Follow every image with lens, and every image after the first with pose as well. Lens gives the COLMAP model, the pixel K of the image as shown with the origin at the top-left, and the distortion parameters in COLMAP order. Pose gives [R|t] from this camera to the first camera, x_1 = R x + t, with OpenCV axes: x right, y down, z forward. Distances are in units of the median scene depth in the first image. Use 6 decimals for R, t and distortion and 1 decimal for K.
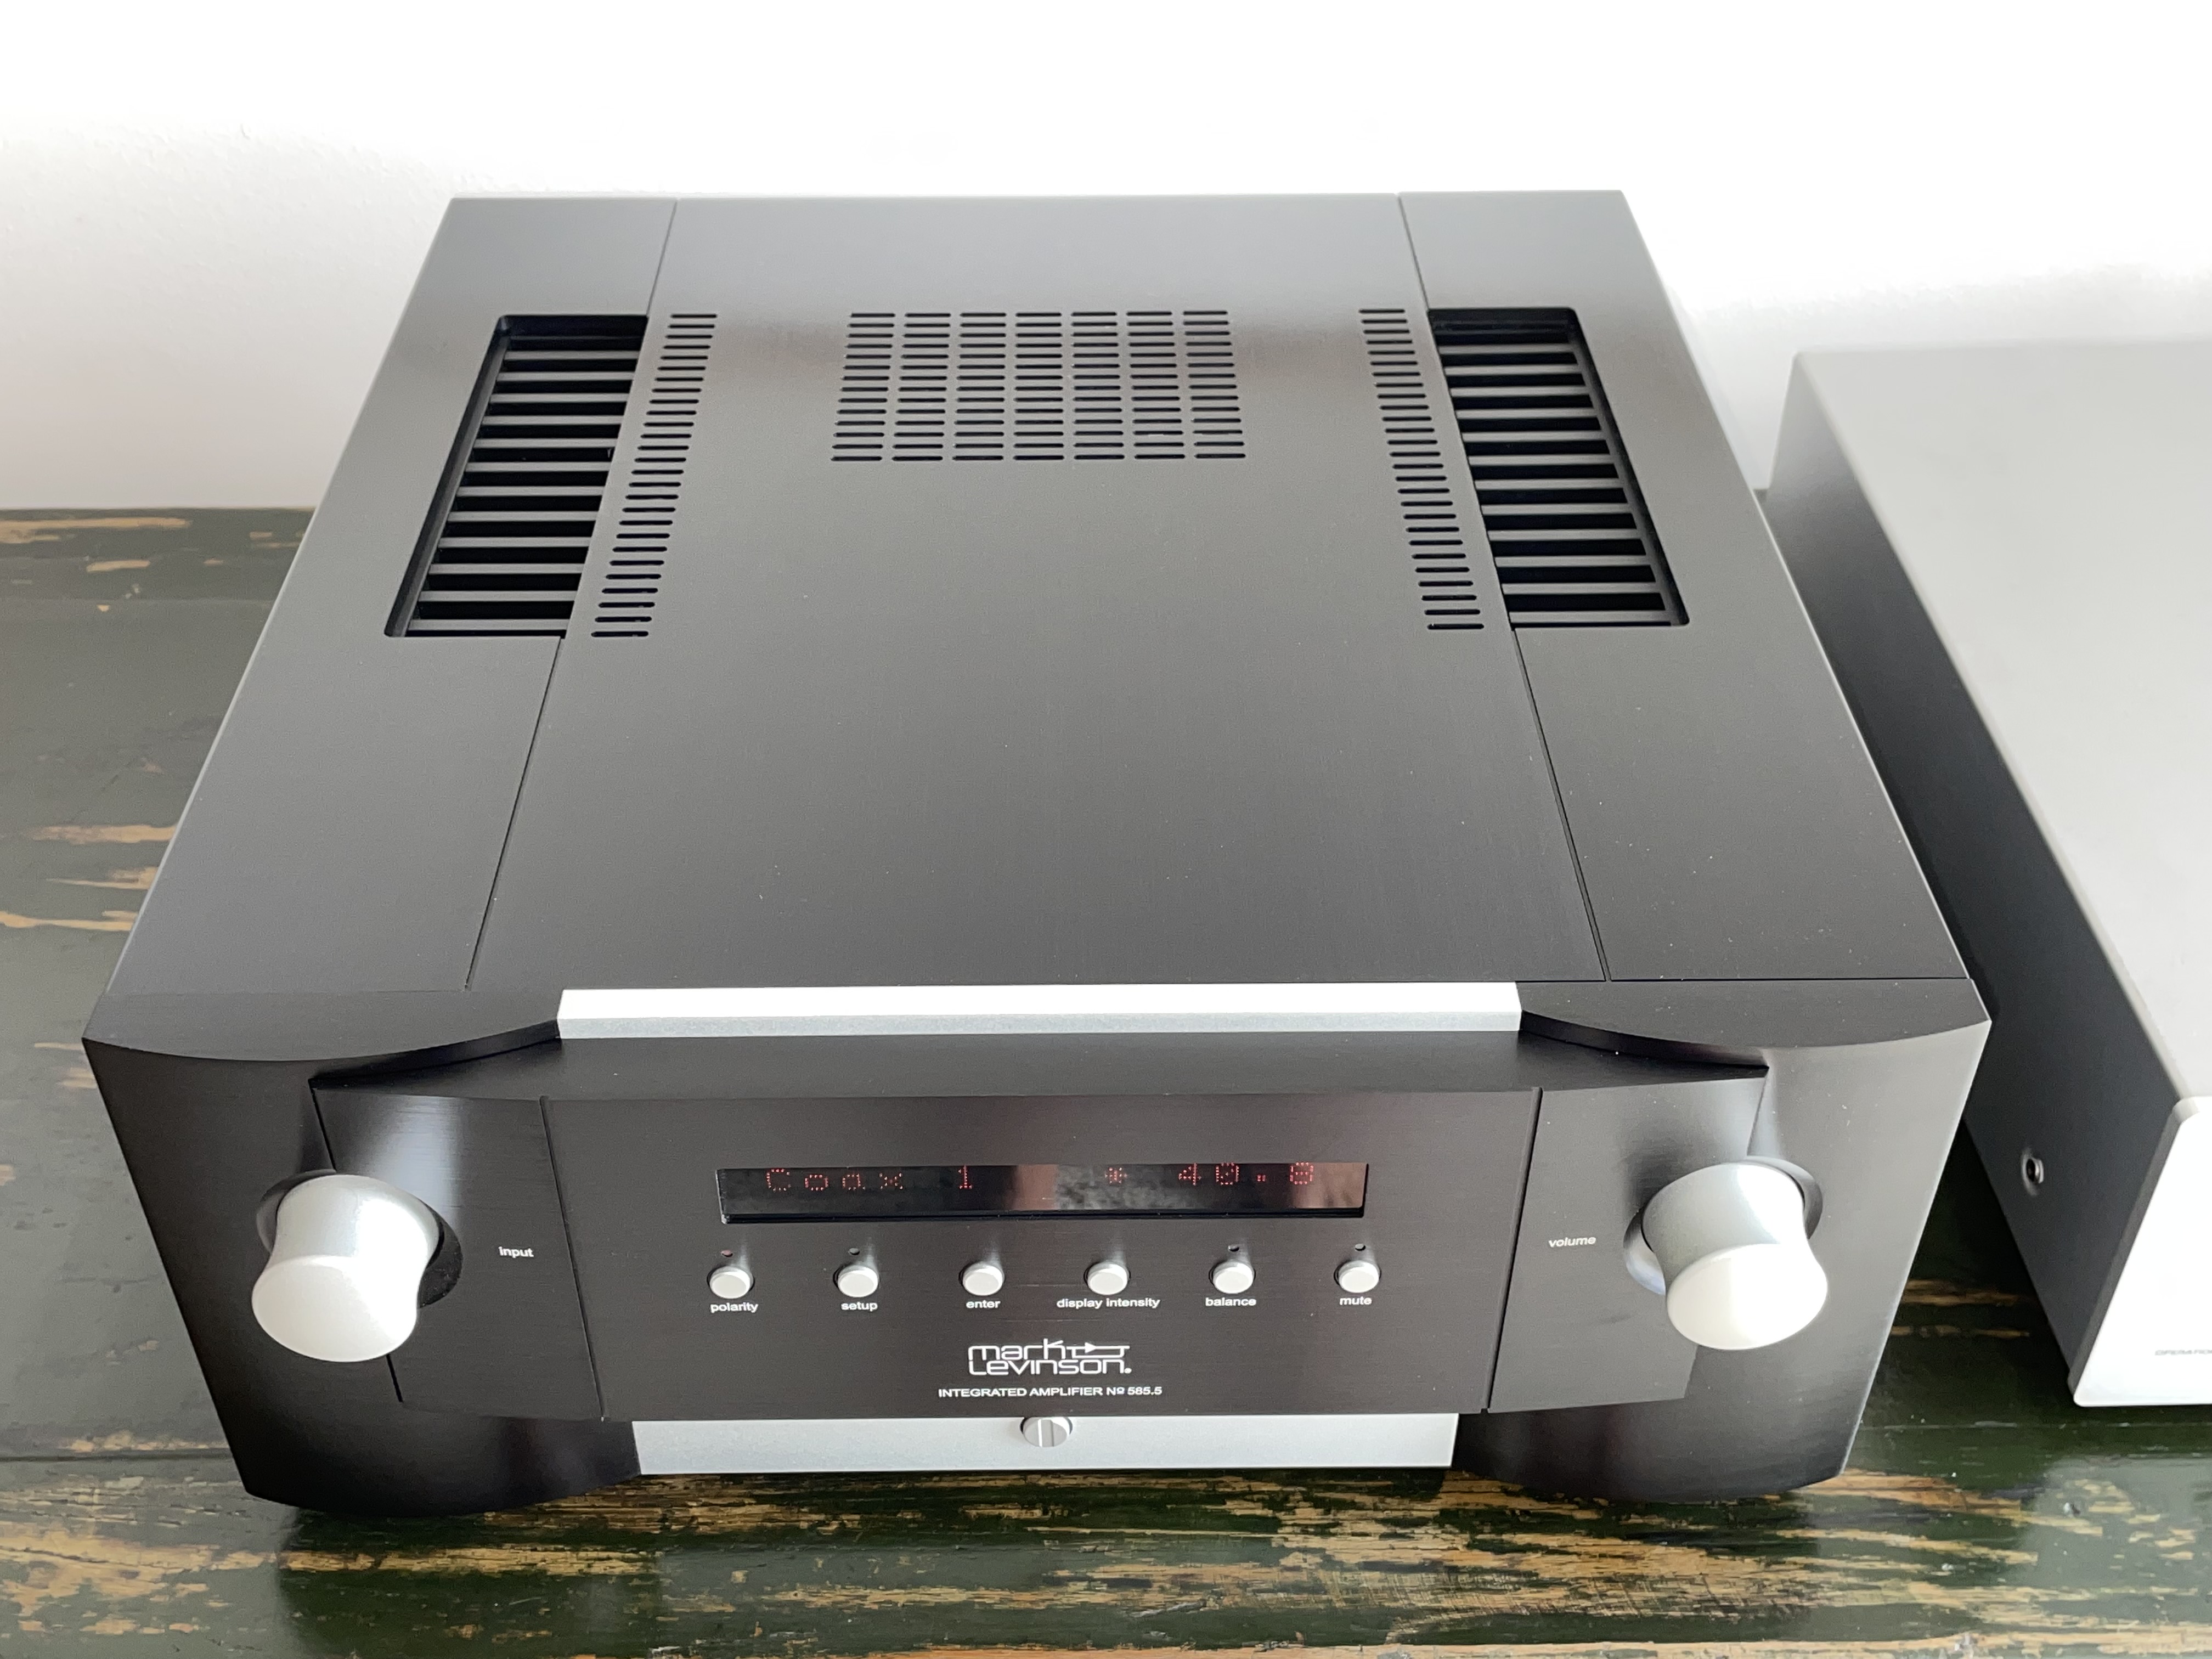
lens RADIAL K [[2403.5, 0, 1081.8], [0, 2403.5, 825.7], [0, 0, 1]] dist [0.026308, 0.000000]
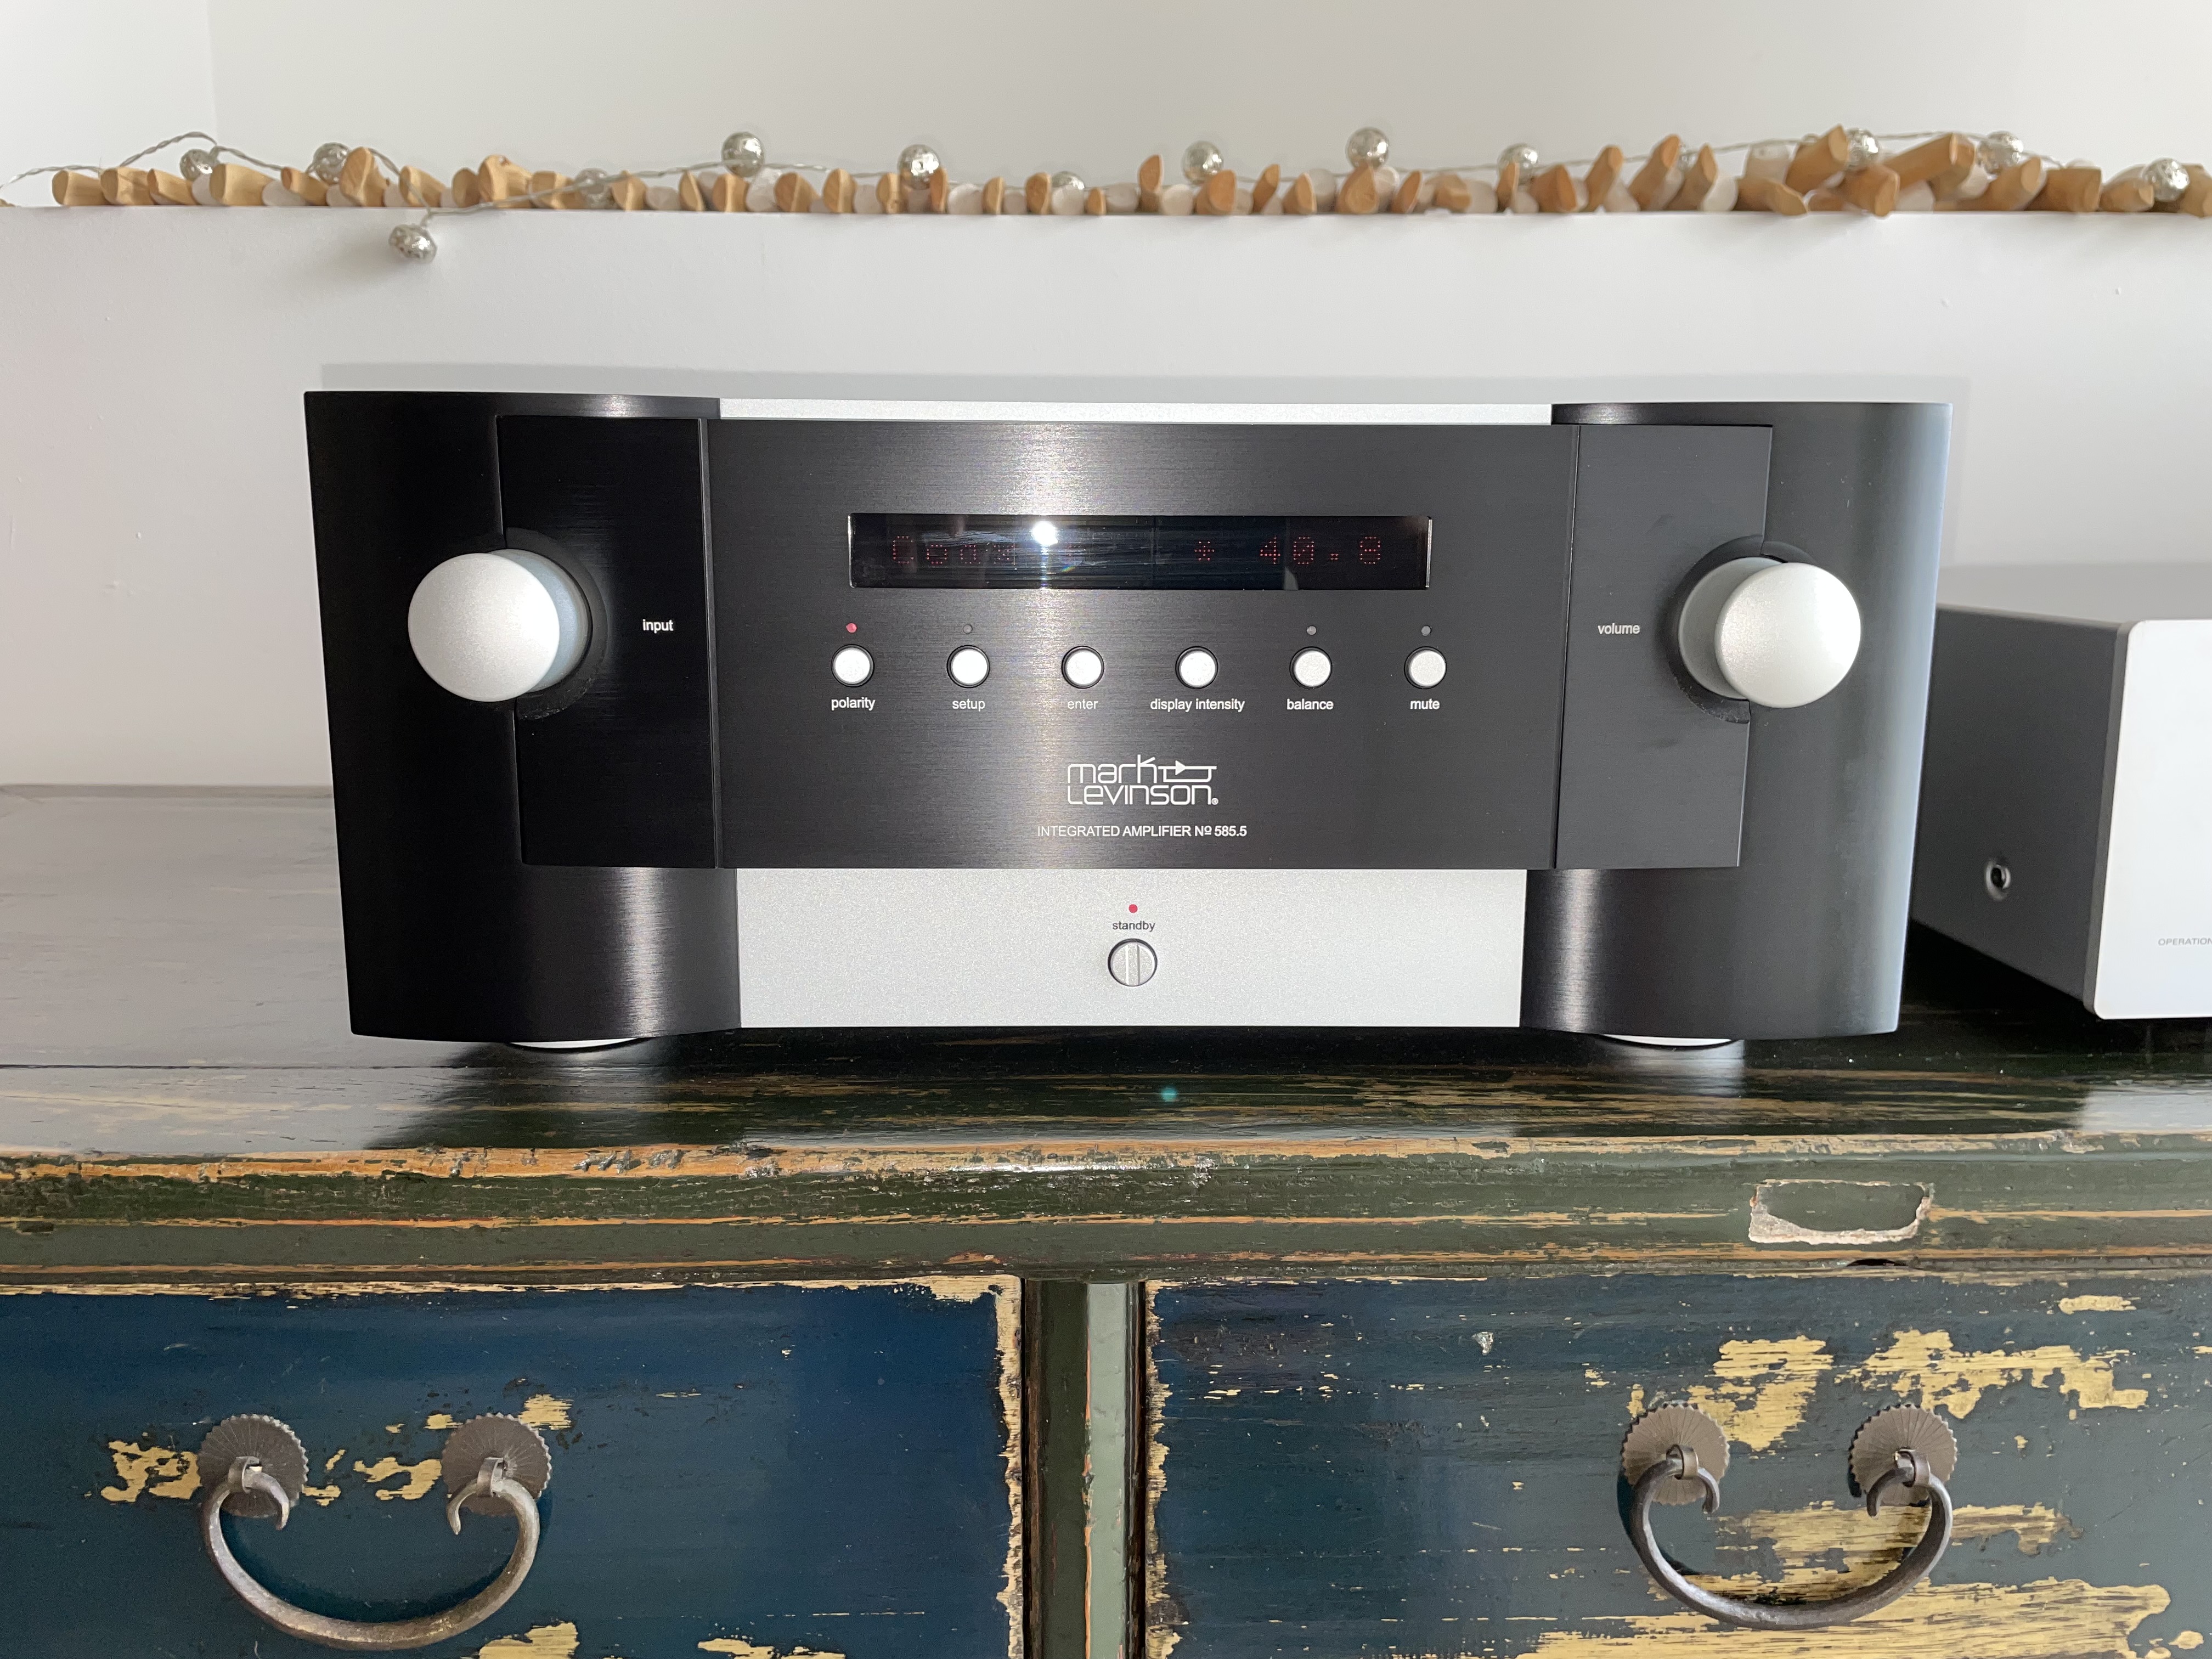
lens RADIAL K [[1686.3, 0, 1105.5], [0, 1686.3, 813.0], [0, 0, 1]] dist [0.047947, -0.041108]
pose [[0.999907, 0.002381, 0.013405, -0.039587], [0.004476, 0.872360, -0.488844, 0.597520], [-0.012858, 0.488859, 0.872268, 0.350846]]
